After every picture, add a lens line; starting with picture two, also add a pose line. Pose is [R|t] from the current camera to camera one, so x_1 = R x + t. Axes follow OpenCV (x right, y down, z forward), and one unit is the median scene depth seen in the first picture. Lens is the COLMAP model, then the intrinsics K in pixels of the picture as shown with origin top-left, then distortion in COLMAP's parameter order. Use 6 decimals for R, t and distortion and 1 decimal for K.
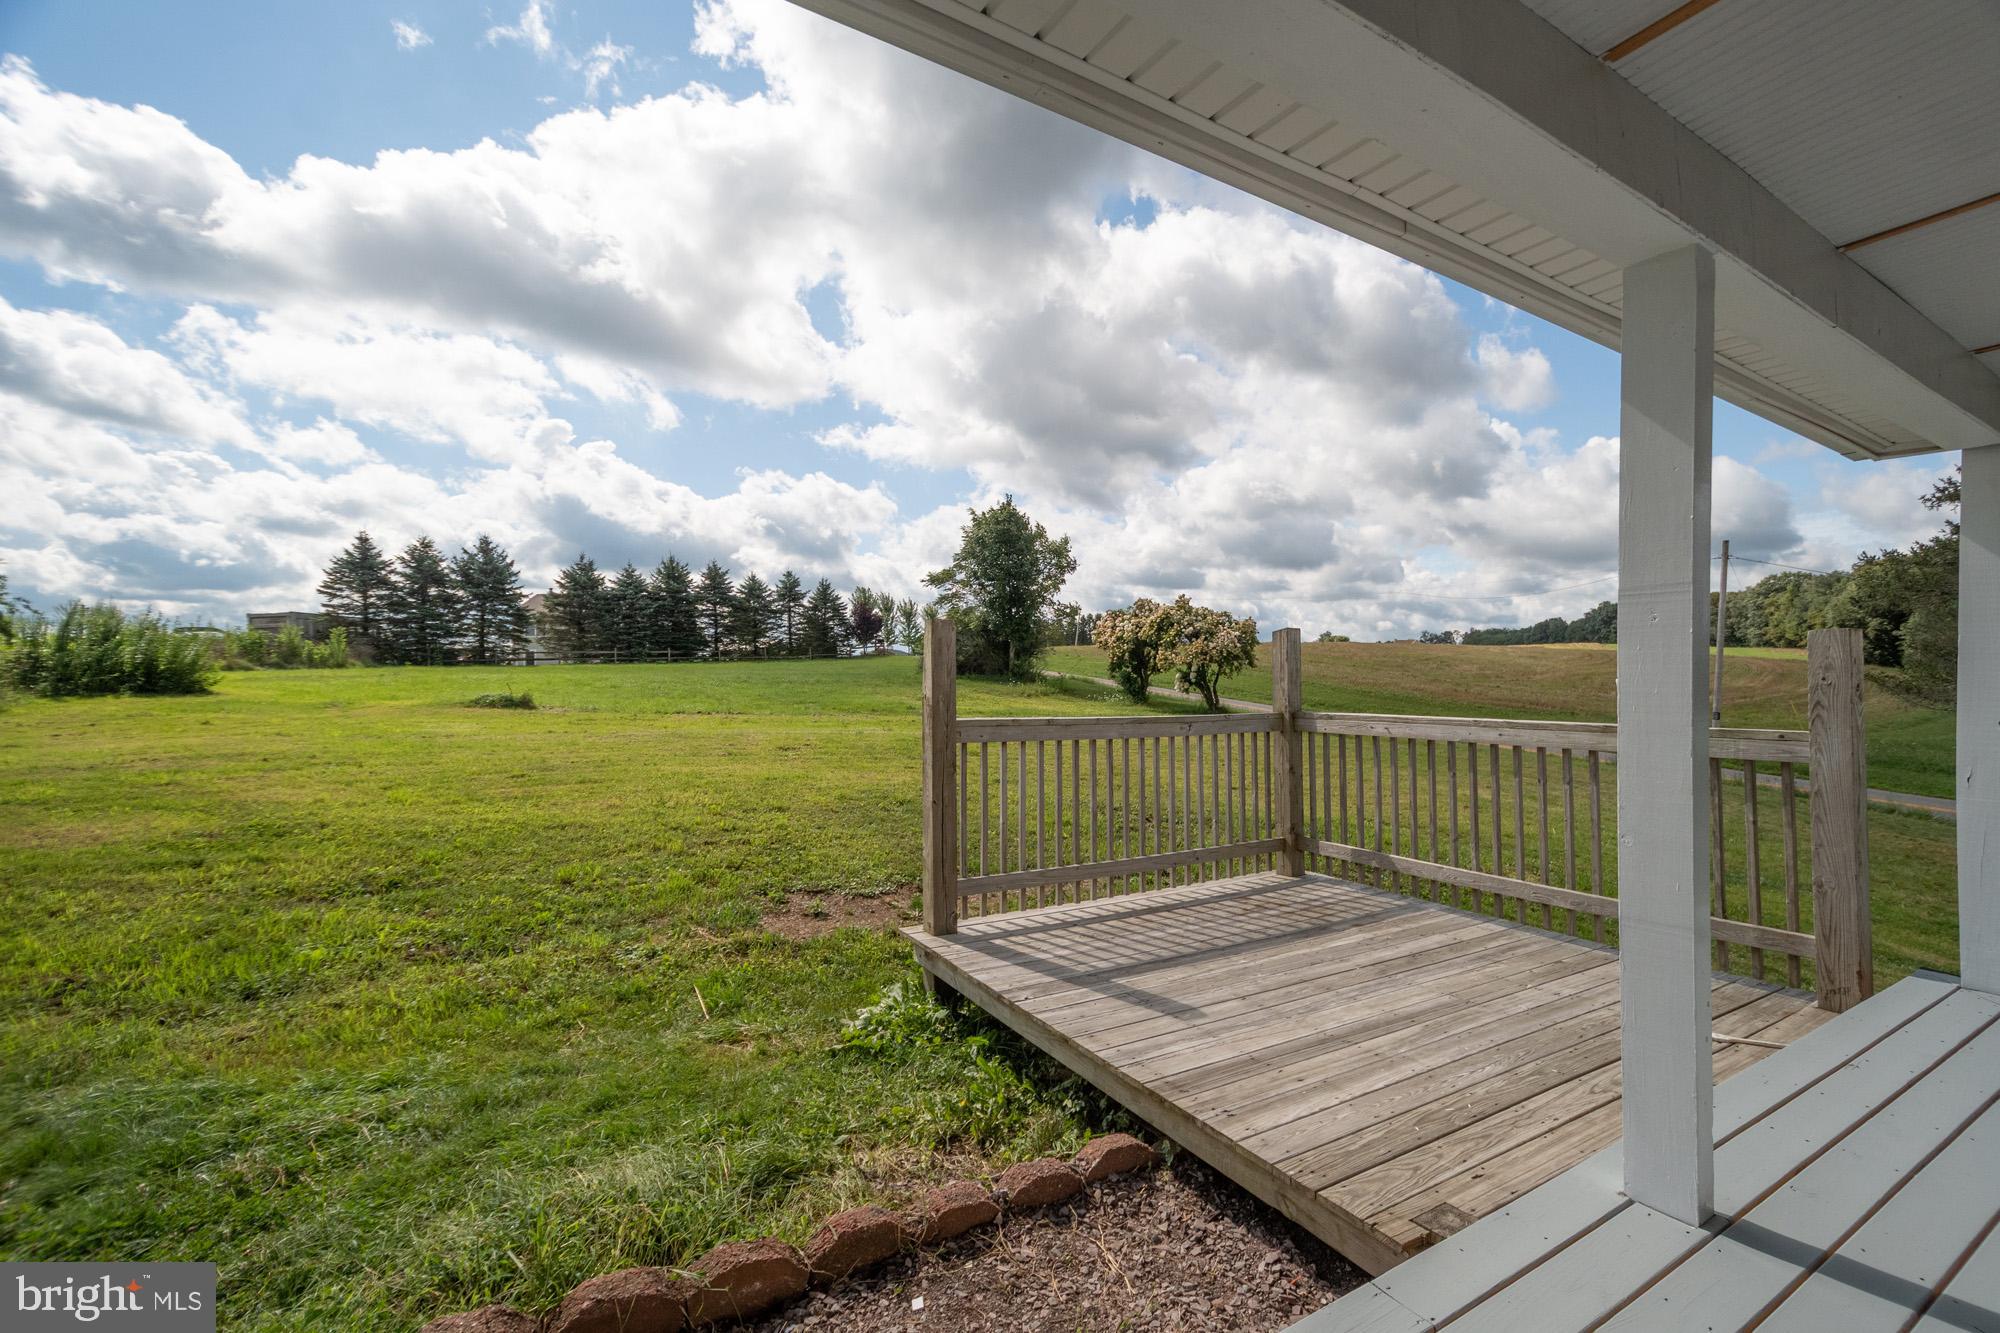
lens RADIAL K [[866.6, 0, 1003.0], [0, 866.6, 665.4], [0, 0, 1]] dist [-0.003725, -0.000351]
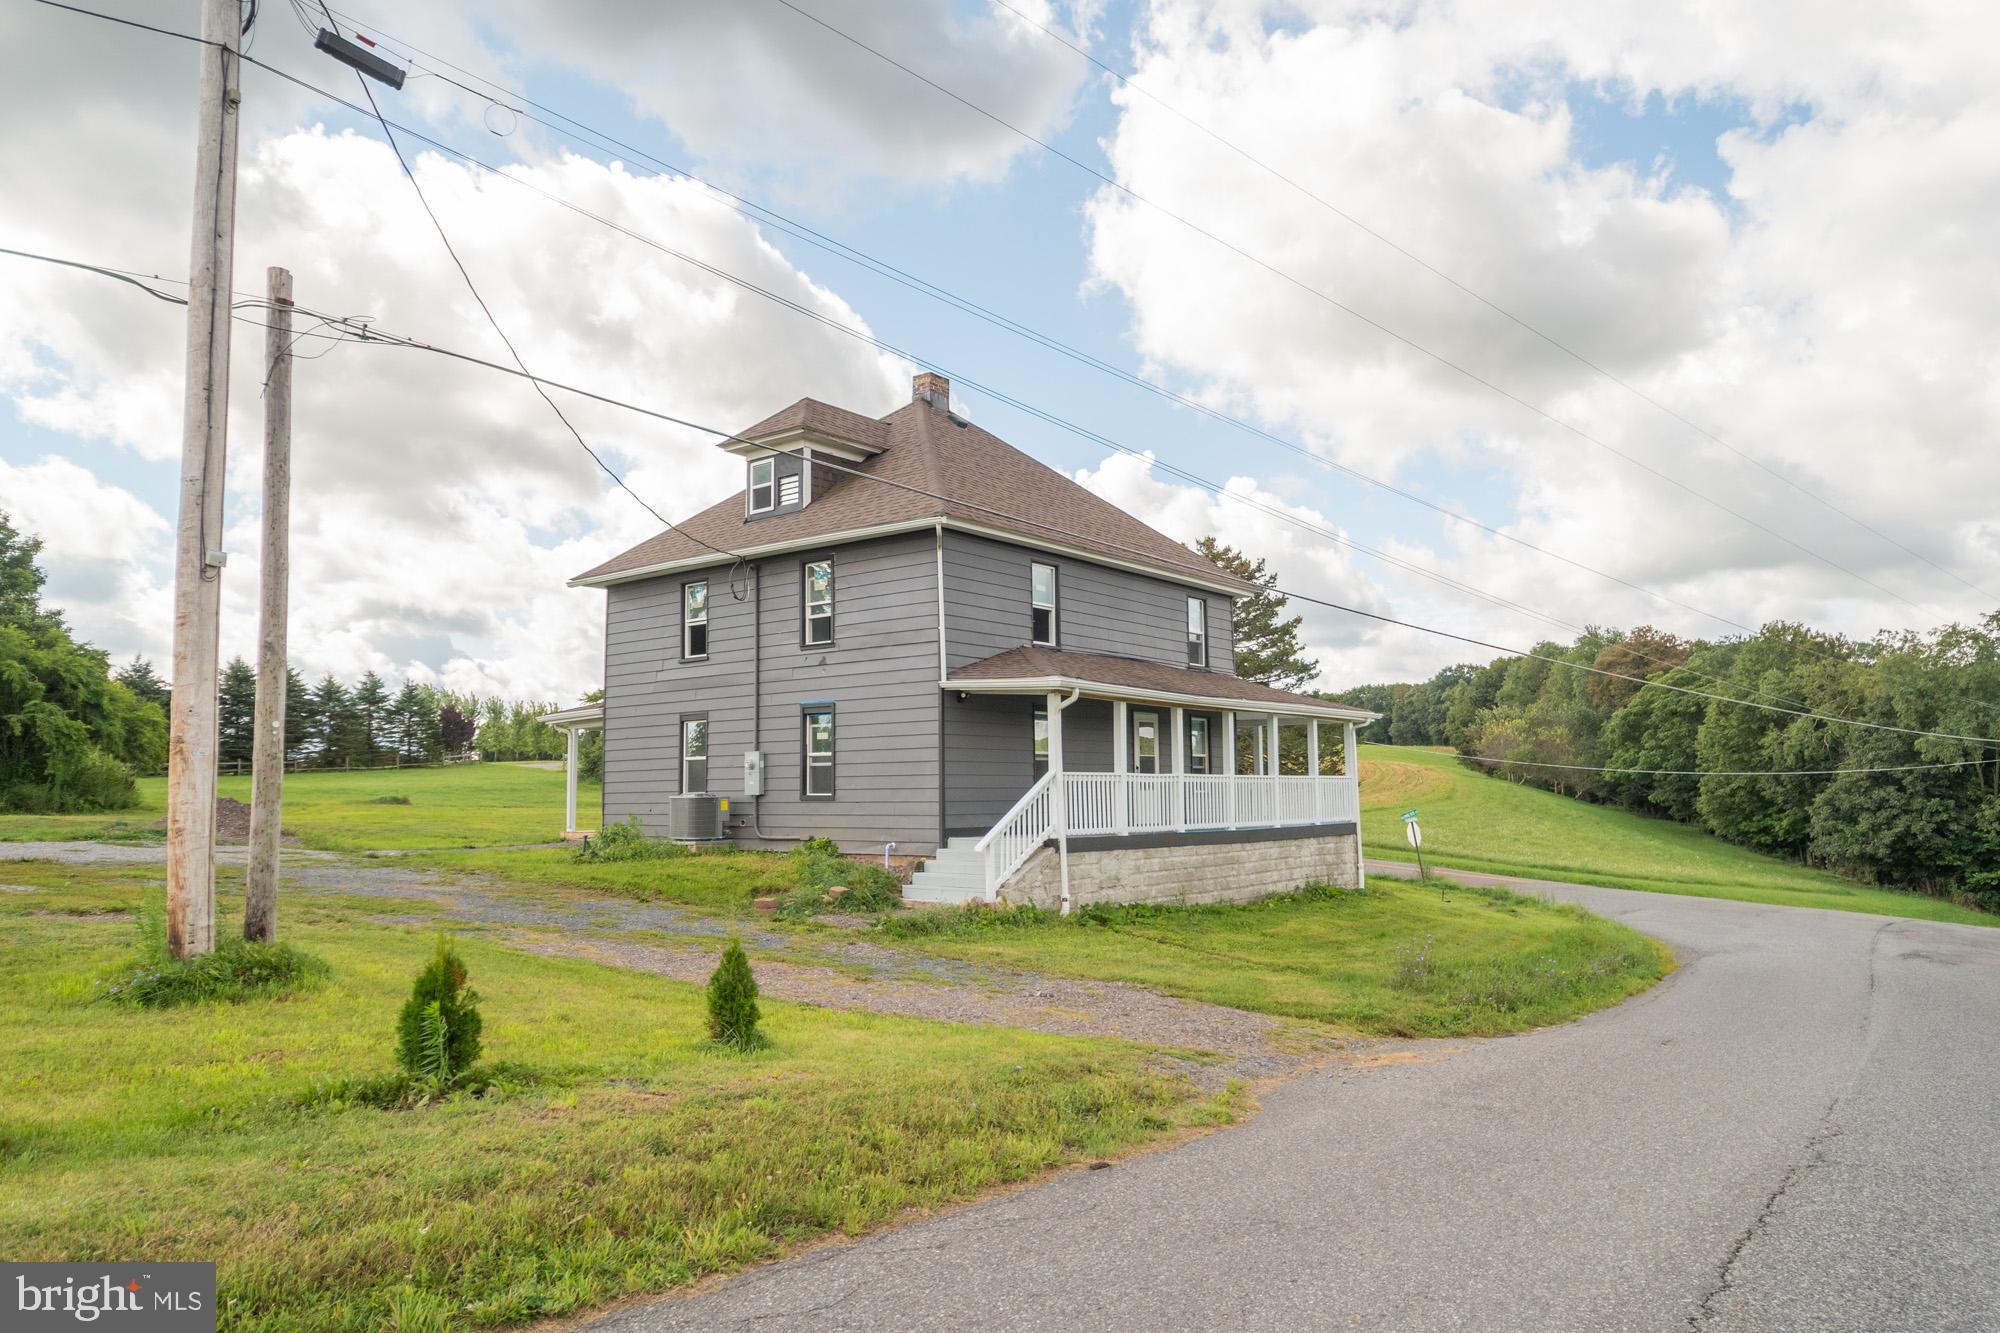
lens RADIAL K [[1229.4, 0, 995.9], [0, 1229.4, 666.6], [0, 0, 1]] dist [0.002061, -0.000311]
pose [[0.938911, 0.019807, 0.343589, -0.080027], [0.009424, 0.996488, -0.083199, -0.002116], [-0.344030, 0.081354, 0.935428, -0.448341]]
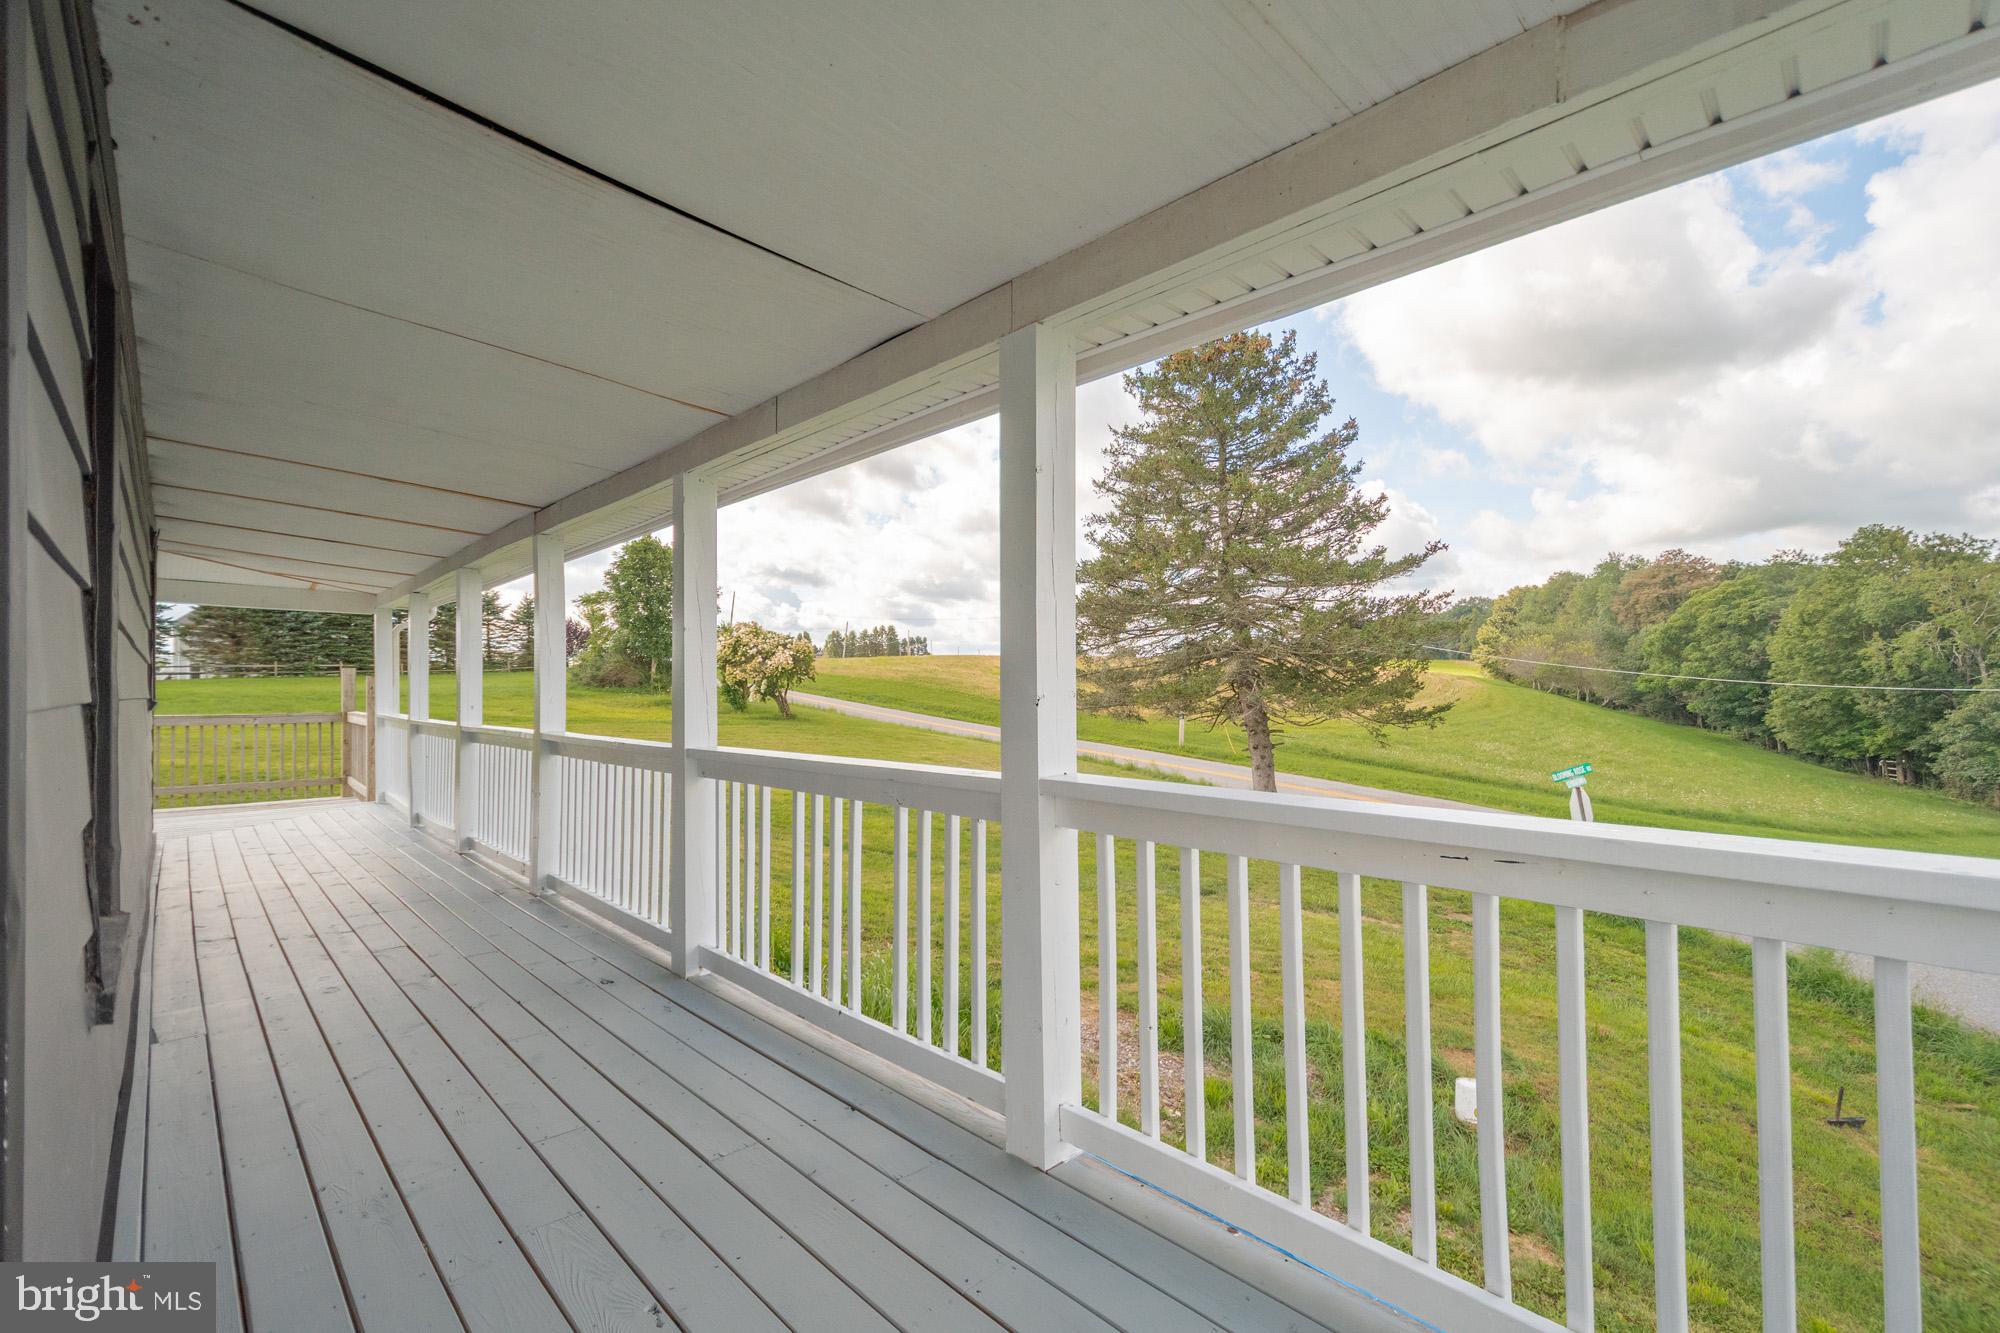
lens RADIAL K [[866.6, 0, 1003.8], [0, 866.6, 672.0], [0, 0, 1]] dist [-0.003725, -0.000351]
pose [[0.975953, -0.001326, 0.217979, 0.137134], [0.002371, 0.999987, -0.004533, -0.002214], [-0.217970, 0.004941, 0.975943, -0.123108]]
